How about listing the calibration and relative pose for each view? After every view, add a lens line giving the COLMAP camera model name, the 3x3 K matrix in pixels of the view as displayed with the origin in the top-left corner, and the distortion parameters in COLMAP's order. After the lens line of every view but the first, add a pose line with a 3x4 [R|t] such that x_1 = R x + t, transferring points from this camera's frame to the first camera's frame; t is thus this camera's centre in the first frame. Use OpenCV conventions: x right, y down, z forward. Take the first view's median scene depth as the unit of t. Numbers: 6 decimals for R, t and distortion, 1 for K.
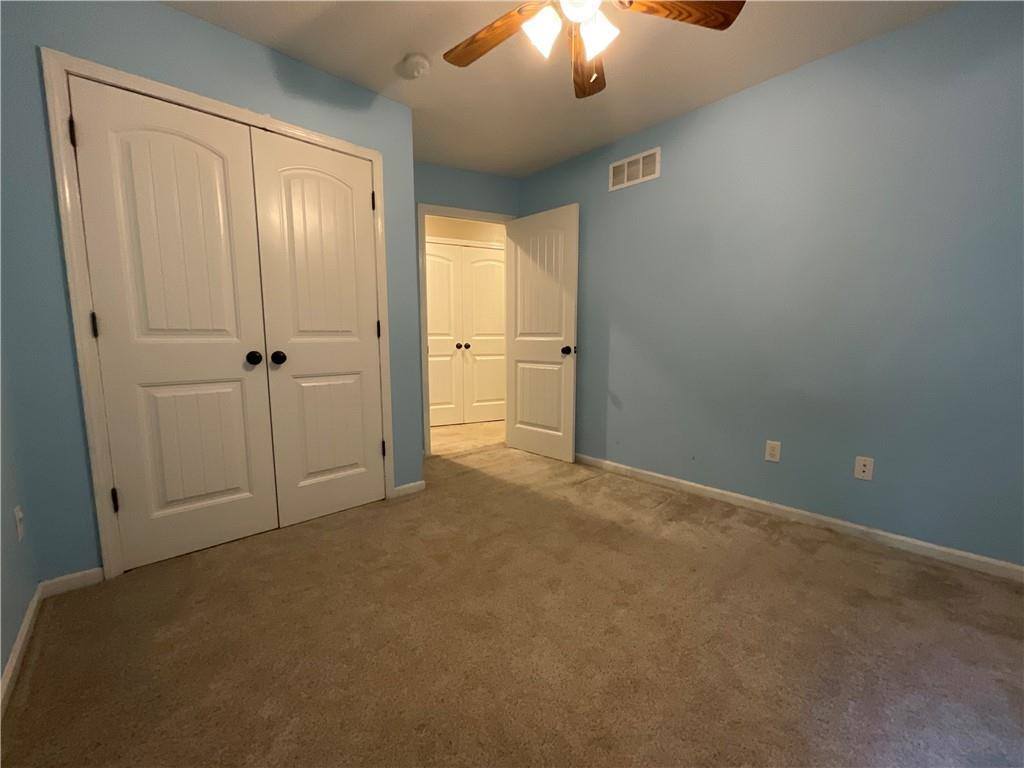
lens RADIAL K [[414.1, 0, 515.6], [0, 414.1, 382.0], [0, 0, 1]] dist [0.002513, -0.000412]
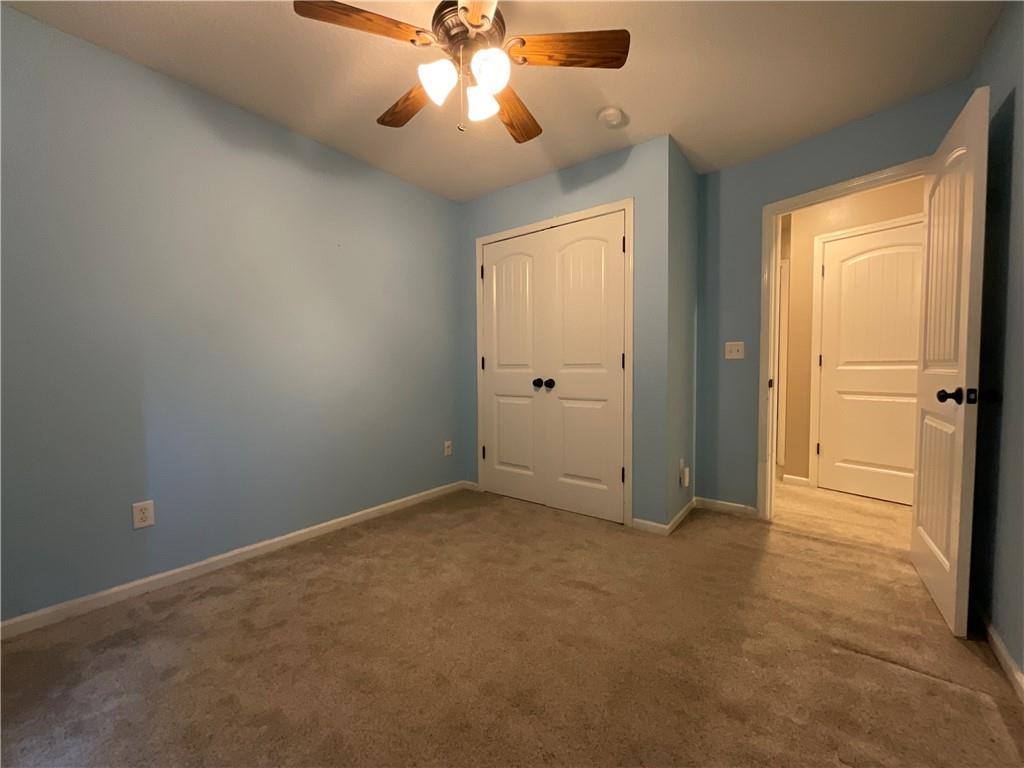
lens RADIAL K [[414.1, 0, 515.1], [0, 414.1, 387.6], [0, 0, 1]] dist [0.002513, -0.000412]
pose [[0.165967, 0.041936, -0.985239, 0.675334], [-0.102010, 0.994466, 0.025145, -0.057958], [0.980841, 0.096331, 0.169326, 0.549116]]
